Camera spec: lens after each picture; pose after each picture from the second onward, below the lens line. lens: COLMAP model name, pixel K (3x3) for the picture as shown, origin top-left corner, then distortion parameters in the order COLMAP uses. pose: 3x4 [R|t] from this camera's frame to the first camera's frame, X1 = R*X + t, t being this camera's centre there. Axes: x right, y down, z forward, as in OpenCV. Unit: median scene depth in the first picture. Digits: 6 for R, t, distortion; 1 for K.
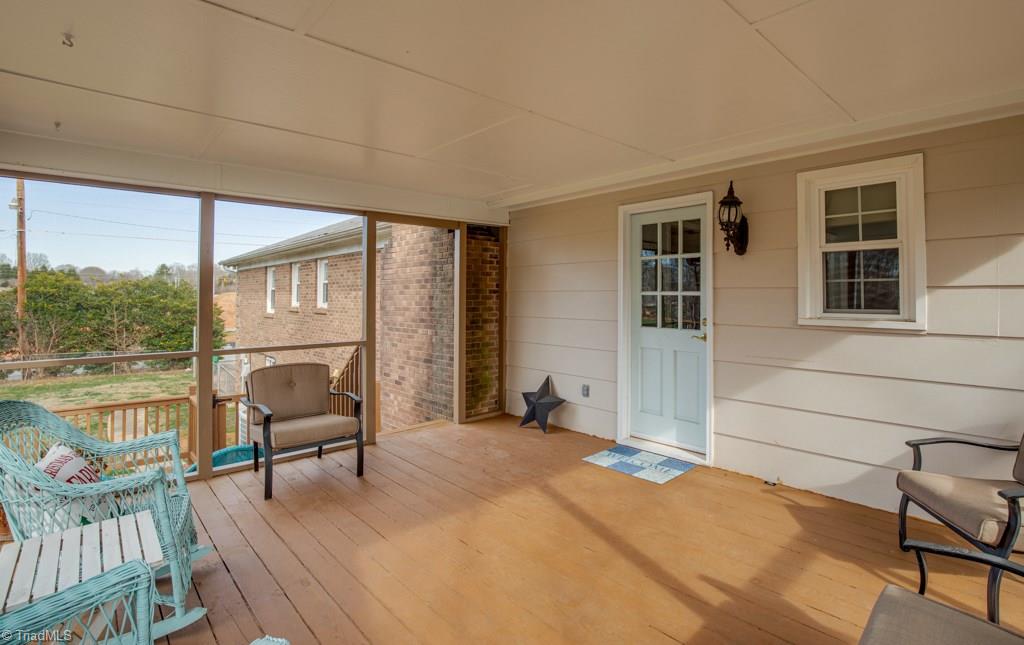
lens RADIAL K [[501.7, 0, 515.5], [0, 501.7, 297.0], [0, 0, 1]] dist [-0.001307, -0.000089]
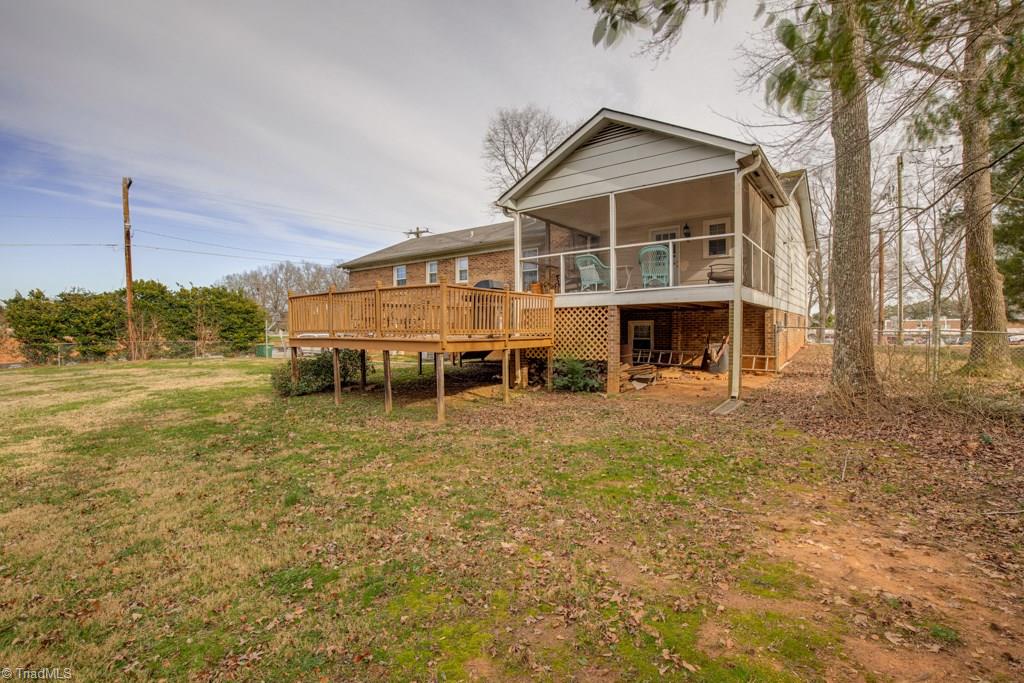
lens RADIAL K [[467.8, 0, 512.0], [0, 467.8, 341.5], [0, 0, 1]] dist [-0.000214, -0.000066]
pose [[0.982764, -0.021009, 0.183665, -0.937903], [0.014455, 0.999213, 0.036947, 0.318544], [-0.184297, -0.033655, 0.982294, -1.381351]]
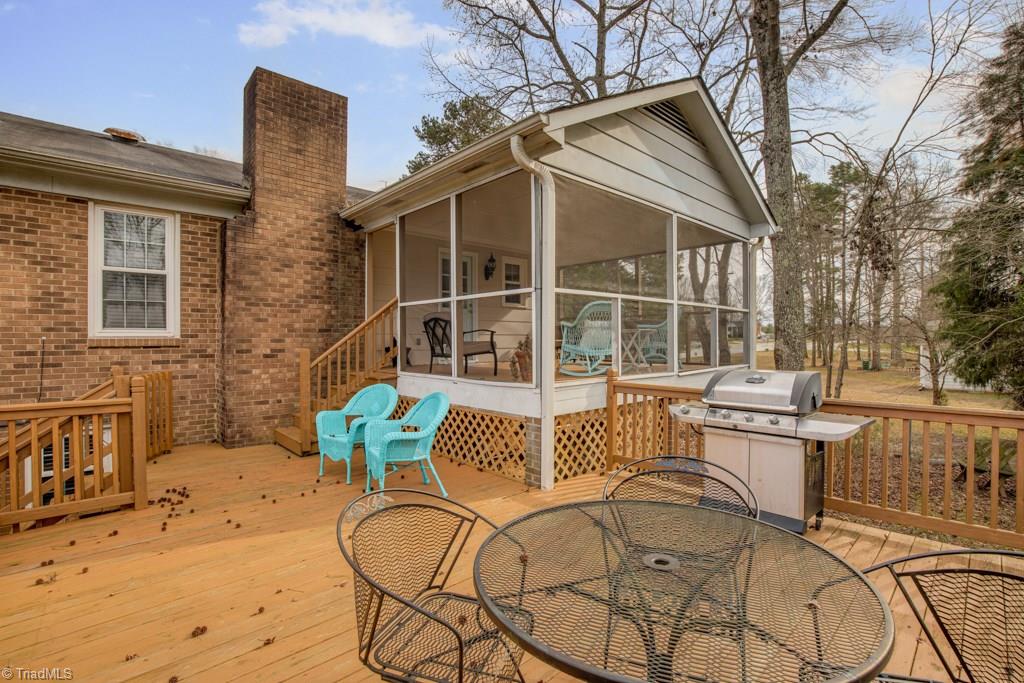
lens RADIAL K [[467.8, 0, 512.0], [0, 467.8, 341.5], [0, 0, 1]] dist [-0.000214, -0.000066]
pose [[0.005066, -0.009652, 0.999941, -1.301782], [-0.004840, 0.999941, 0.009676, 0.140070], [-0.999975, -0.004889, 0.005019, 0.536787]]
